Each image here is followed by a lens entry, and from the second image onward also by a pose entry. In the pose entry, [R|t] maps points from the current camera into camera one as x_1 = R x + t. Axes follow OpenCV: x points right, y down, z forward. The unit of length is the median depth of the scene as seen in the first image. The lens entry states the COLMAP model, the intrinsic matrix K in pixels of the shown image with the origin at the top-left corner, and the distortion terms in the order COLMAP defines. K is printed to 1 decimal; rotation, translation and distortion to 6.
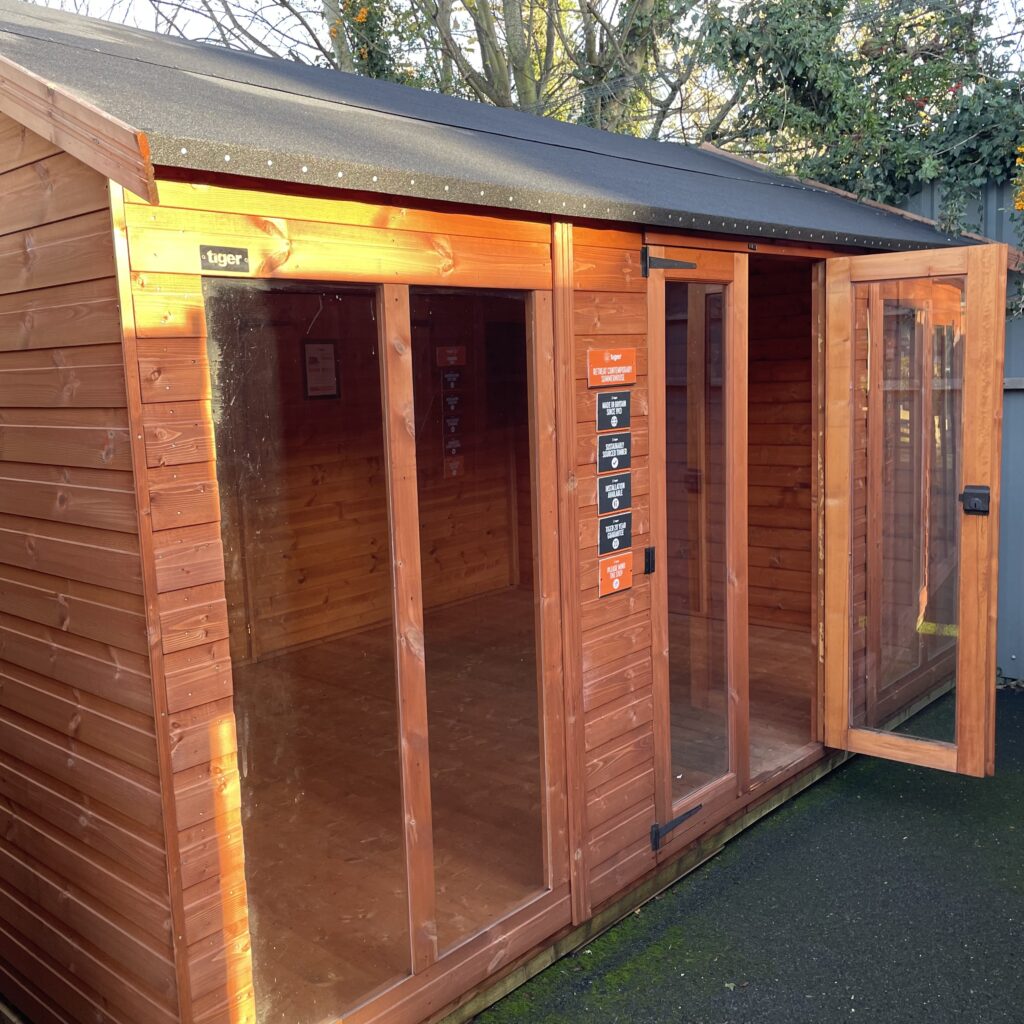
lens RADIAL K [[1036.9, 0, 504.5], [0, 1036.9, 501.8], [0, 0, 1]] dist [0.100189, -0.139148]
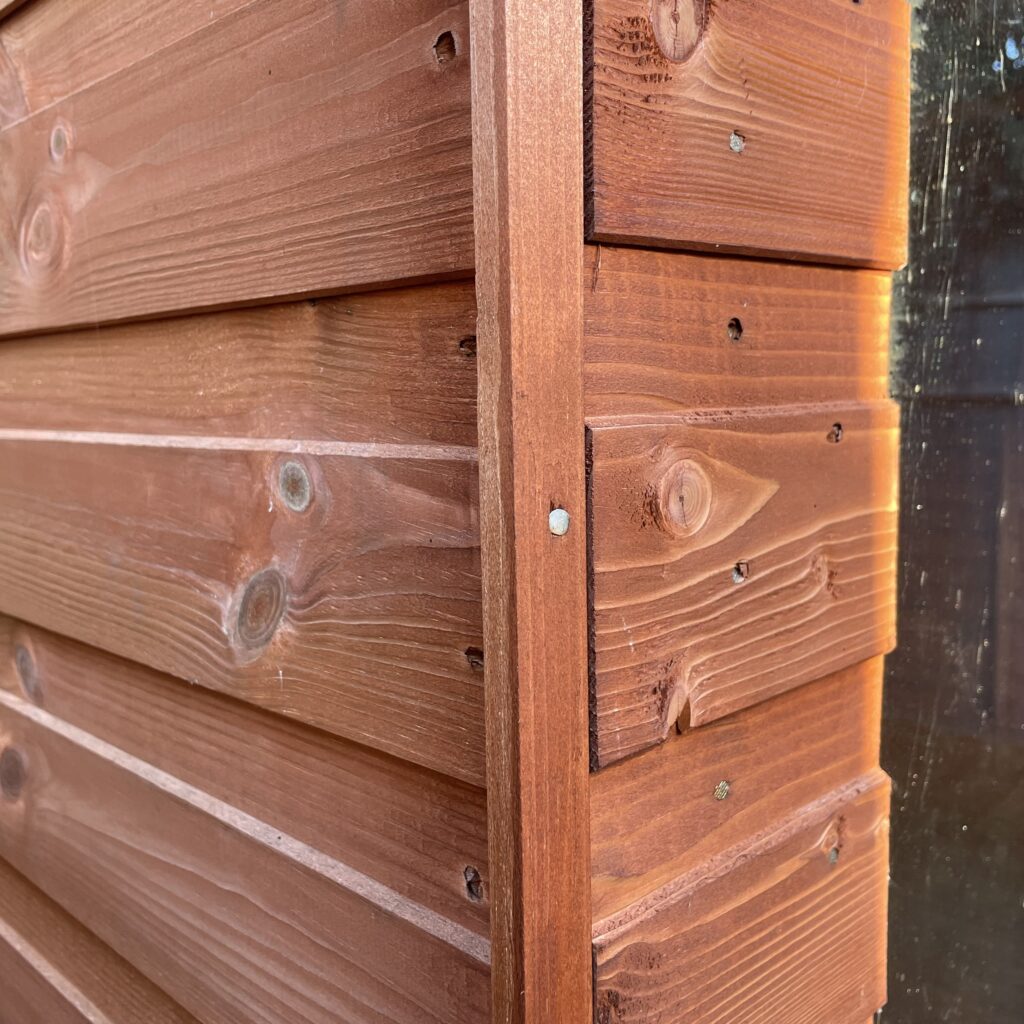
lens RADIAL K [[1036.9, 0, 504.5], [0, 1036.9, 501.8], [0, 0, 1]] dist [0.100189, -0.139148]
pose [[0.998668, 0.020546, -0.047327, -0.341161], [-0.021322, 0.999645, -0.015961, -0.060920], [0.046982, 0.016949, 0.998752, 0.864250]]
